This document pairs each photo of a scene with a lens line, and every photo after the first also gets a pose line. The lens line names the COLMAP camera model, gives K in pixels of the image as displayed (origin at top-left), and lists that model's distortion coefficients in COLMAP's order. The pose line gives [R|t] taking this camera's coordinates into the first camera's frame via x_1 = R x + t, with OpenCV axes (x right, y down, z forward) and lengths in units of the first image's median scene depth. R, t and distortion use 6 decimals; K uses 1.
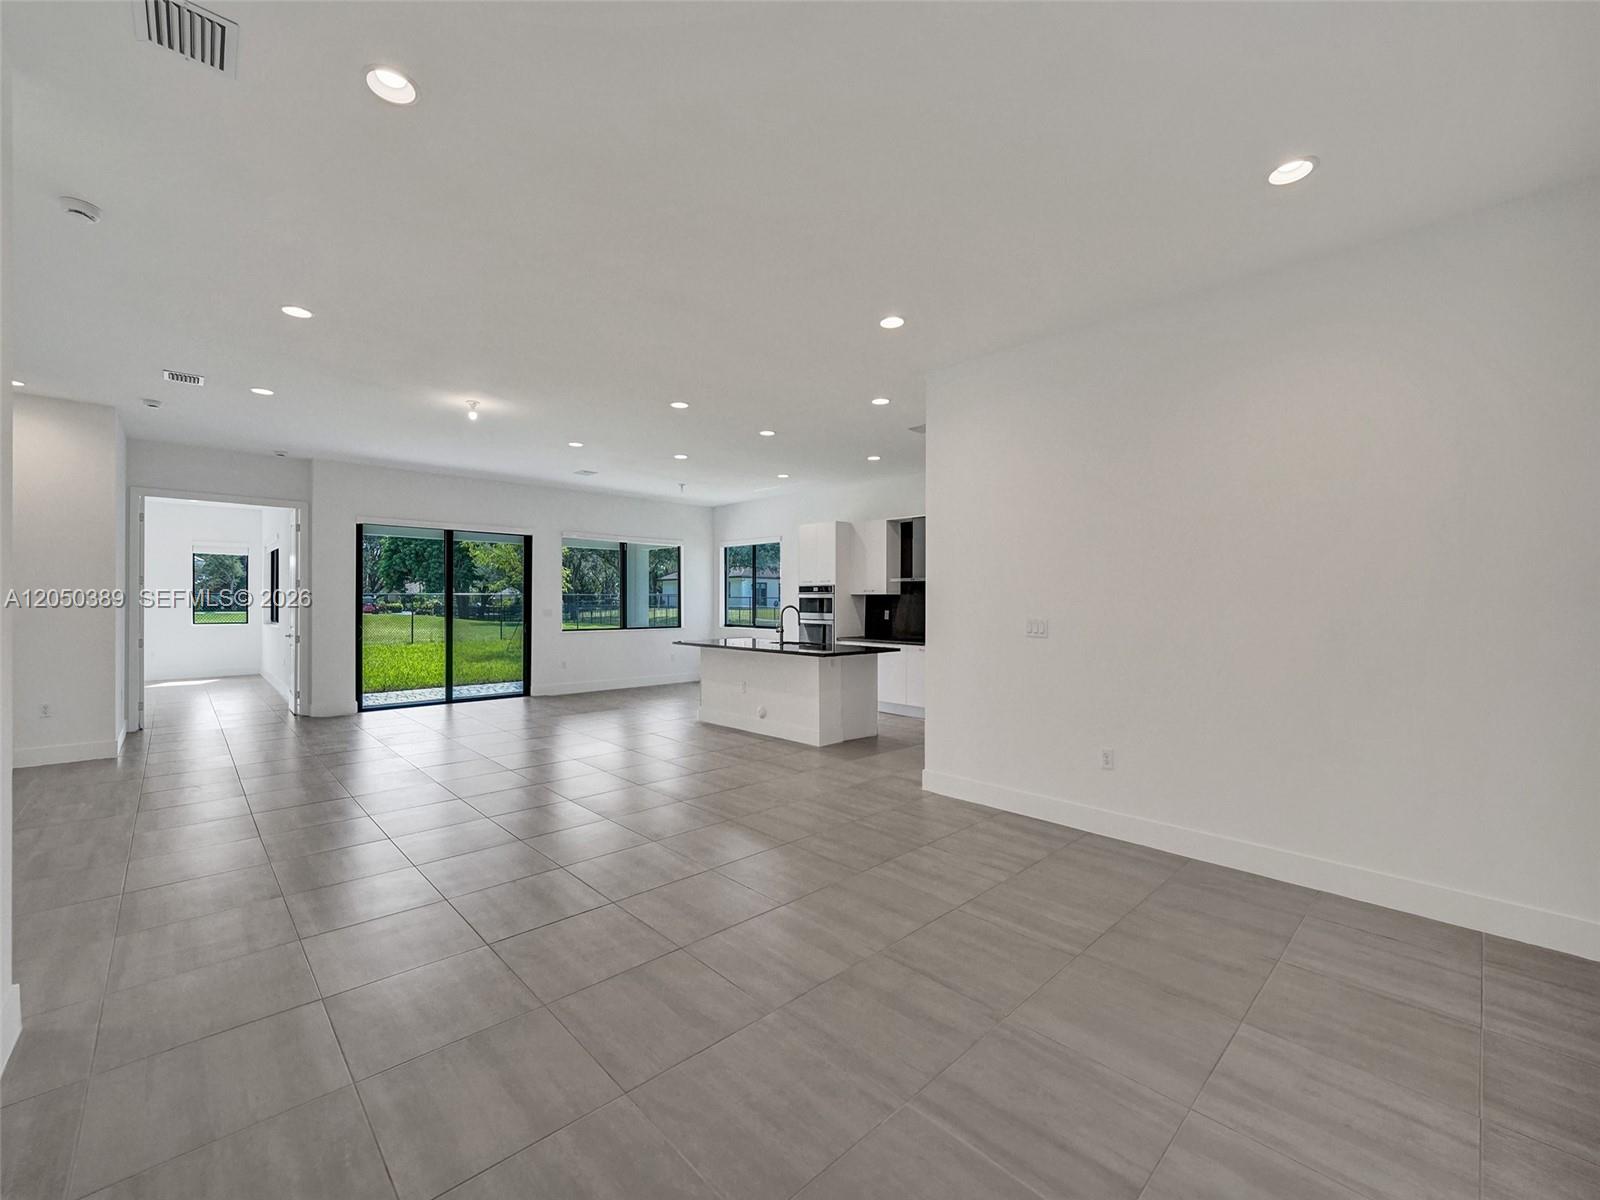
lens RADIAL K [[661.2, 0, 797.4], [0, 661.2, 602.5], [0, 0, 1]] dist [-0.004125, -0.000513]
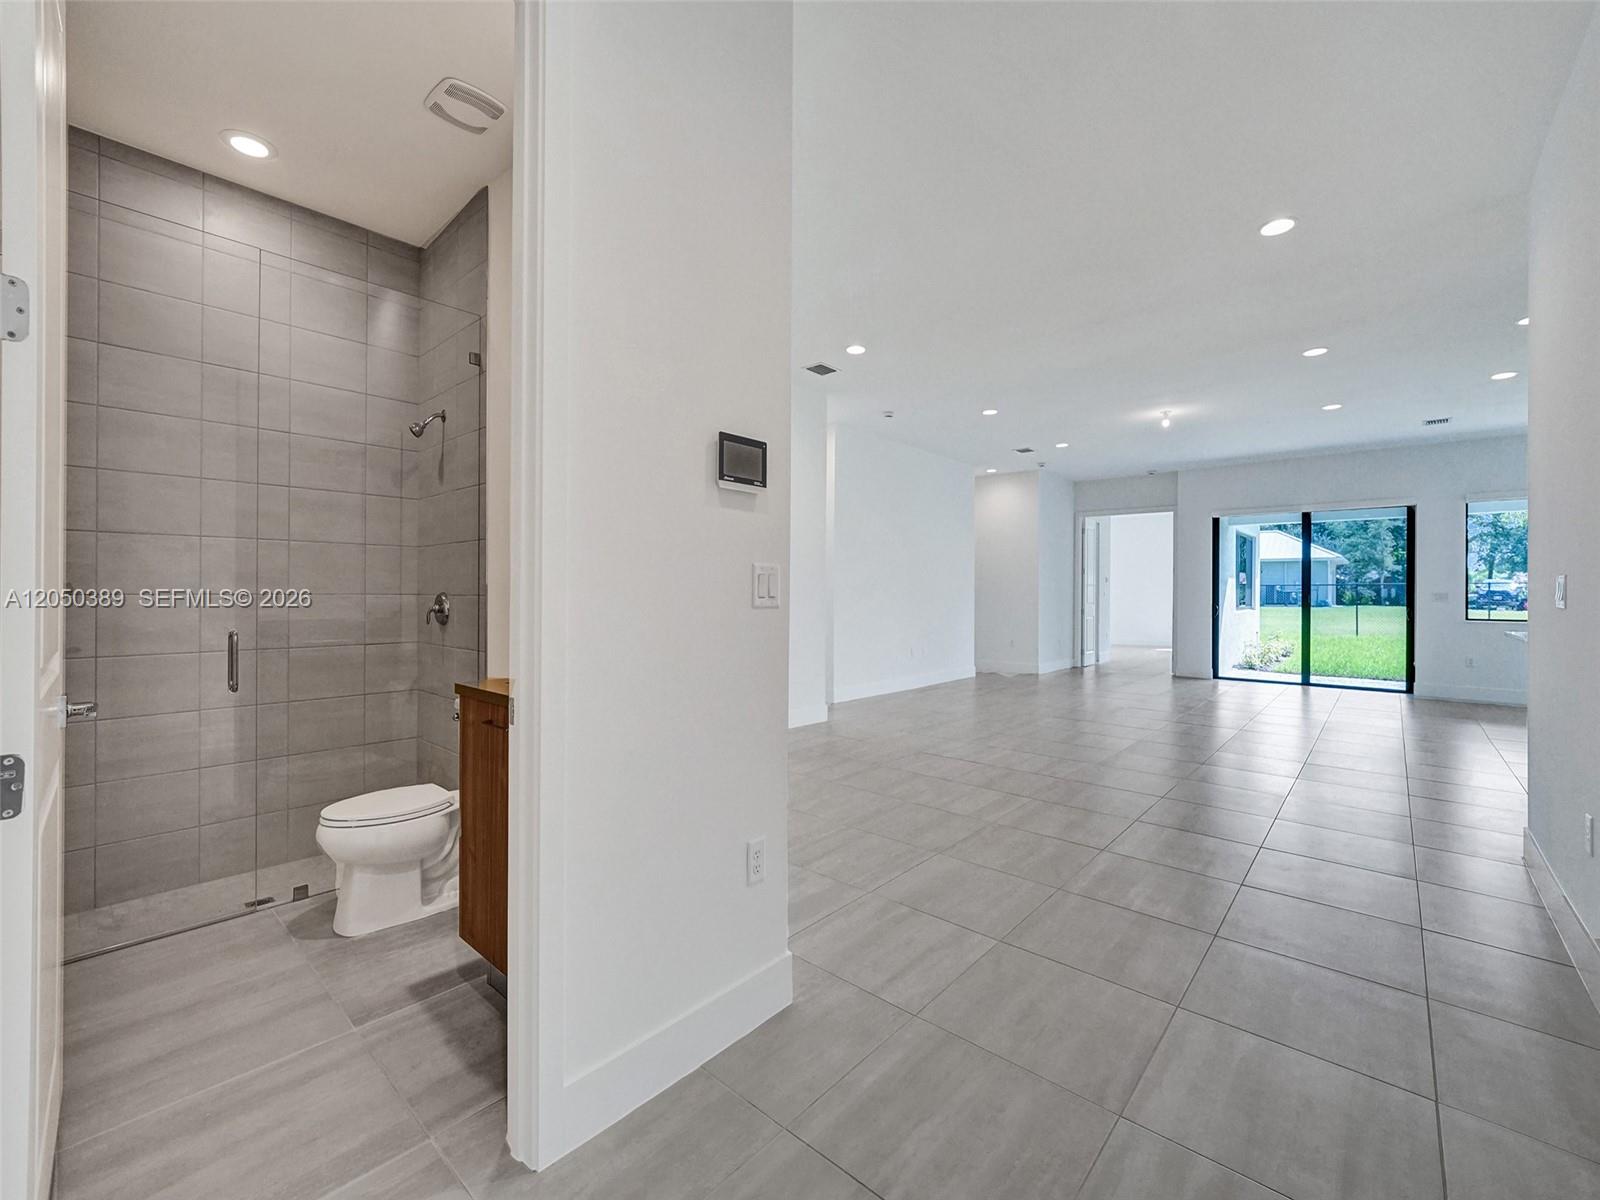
lens RADIAL K [[684.3, 0, 792.7], [0, 684.3, 592.2], [0, 0, 1]] dist [-0.001885, -0.000235]
pose [[0.088266, -0.002575, -0.996094, 0.438658], [-0.009285, 0.999951, -0.003408, 0.021508], [0.996054, 0.009549, 0.088238, 0.141060]]
